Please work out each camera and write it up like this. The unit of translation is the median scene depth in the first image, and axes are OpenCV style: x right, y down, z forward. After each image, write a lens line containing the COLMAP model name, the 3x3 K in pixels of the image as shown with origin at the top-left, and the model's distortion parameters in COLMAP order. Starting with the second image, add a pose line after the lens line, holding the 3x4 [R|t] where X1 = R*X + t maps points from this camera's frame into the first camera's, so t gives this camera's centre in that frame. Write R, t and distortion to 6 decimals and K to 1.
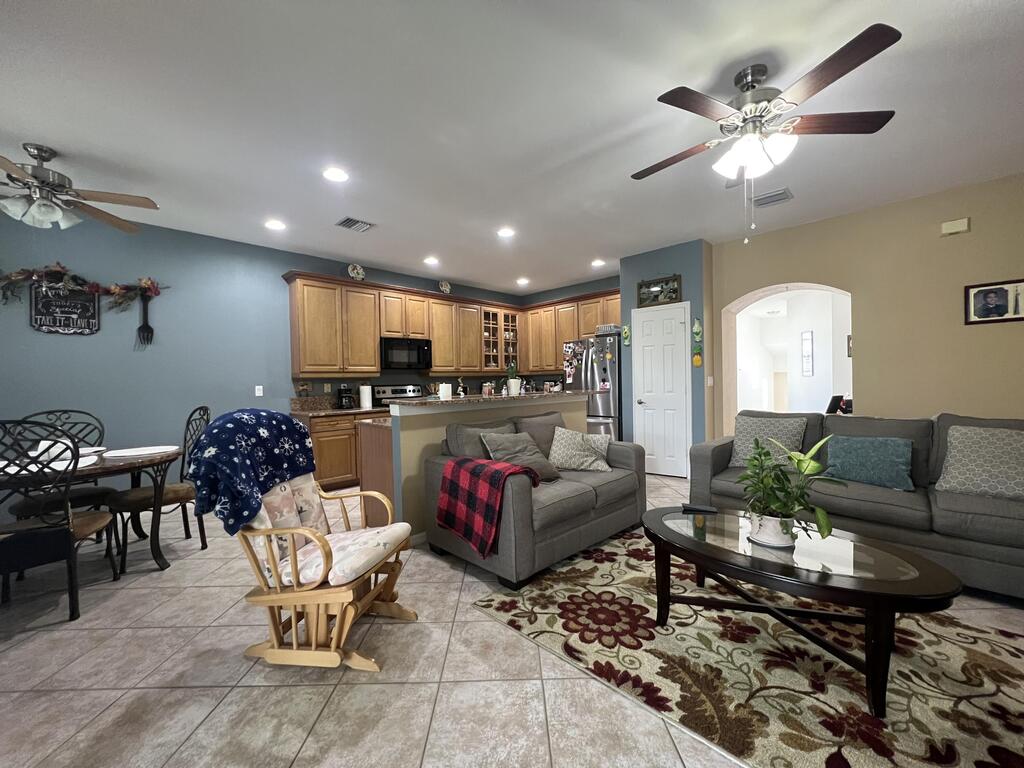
lens RADIAL K [[415.1, 0, 510.8], [0, 415.1, 386.9], [0, 0, 1]] dist [-0.001551, -0.000115]
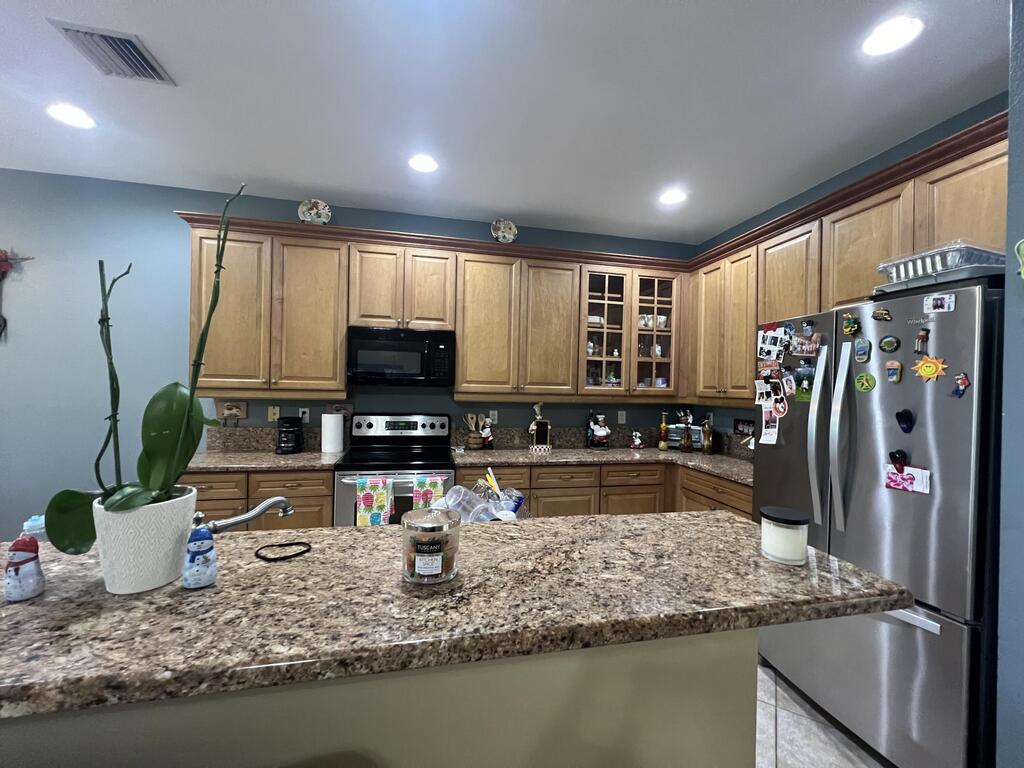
lens RADIAL K [[415.1, 0, 506.6], [0, 415.1, 386.8], [0, 0, 1]] dist [-0.001551, -0.000115]
pose [[0.837857, 0.039424, -0.544464, 0.147552], [-0.048786, 0.998805, -0.002754, -0.046030], [0.543705, 0.028870, 0.838780, 0.605762]]
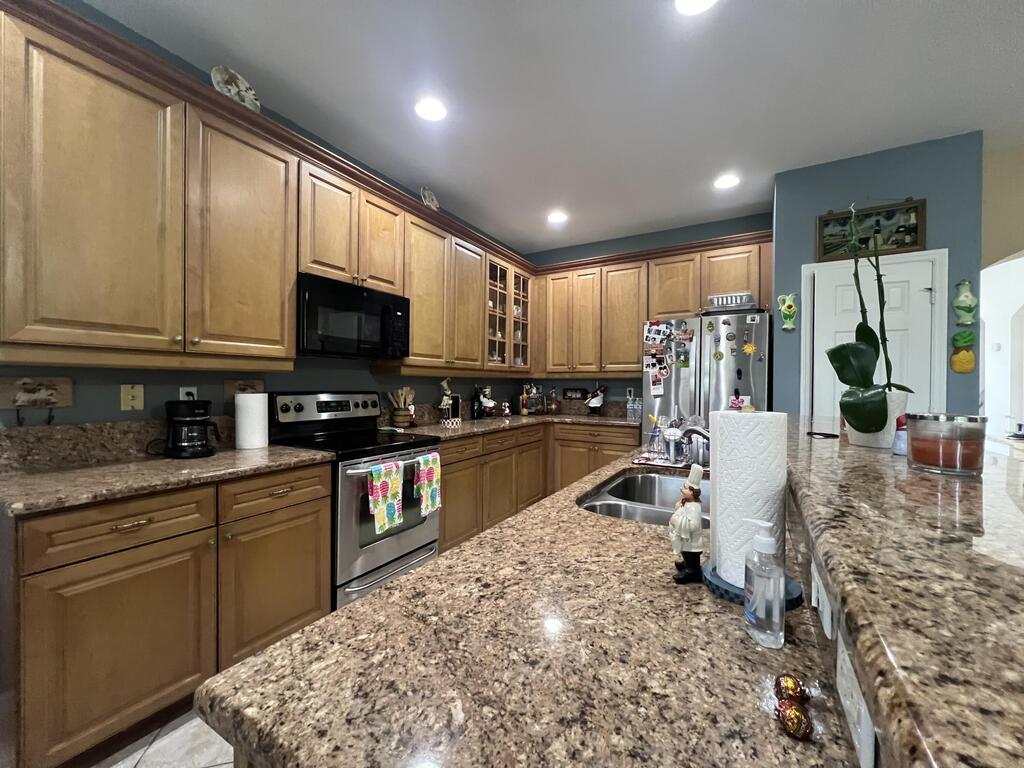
lens RADIAL K [[415.1, 0, 514.9], [0, 415.1, 386.4], [0, 0, 1]] dist [-0.001551, -0.000115]
pose [[0.966977, 0.025169, 0.253616, -0.193382], [-0.021831, 0.999634, -0.015967, -0.007600], [-0.253925, 0.009903, 0.967173, 0.514774]]
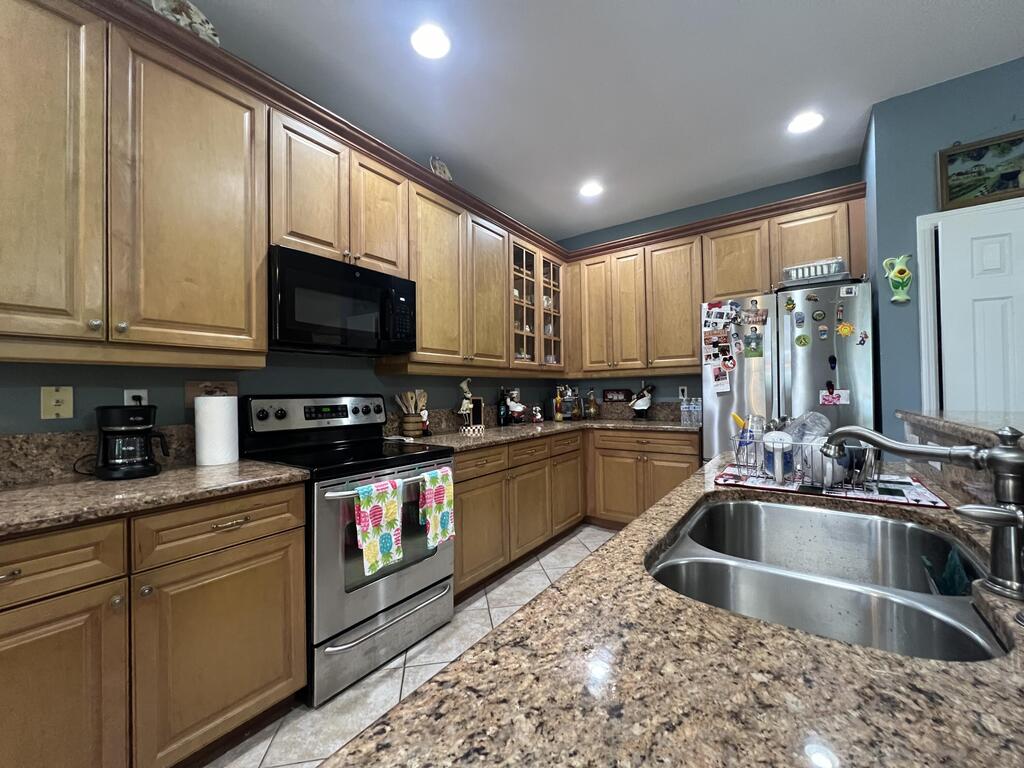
lens RADIAL K [[415.1, 0, 514.2], [0, 415.1, 385.4], [0, 0, 1]] dist [-0.001551, -0.000115]
pose [[0.985910, 0.007060, 0.167125, -0.164573], [-0.000818, 0.999300, -0.037392, 0.000718], [-0.167272, 0.036729, 0.985226, 0.600320]]
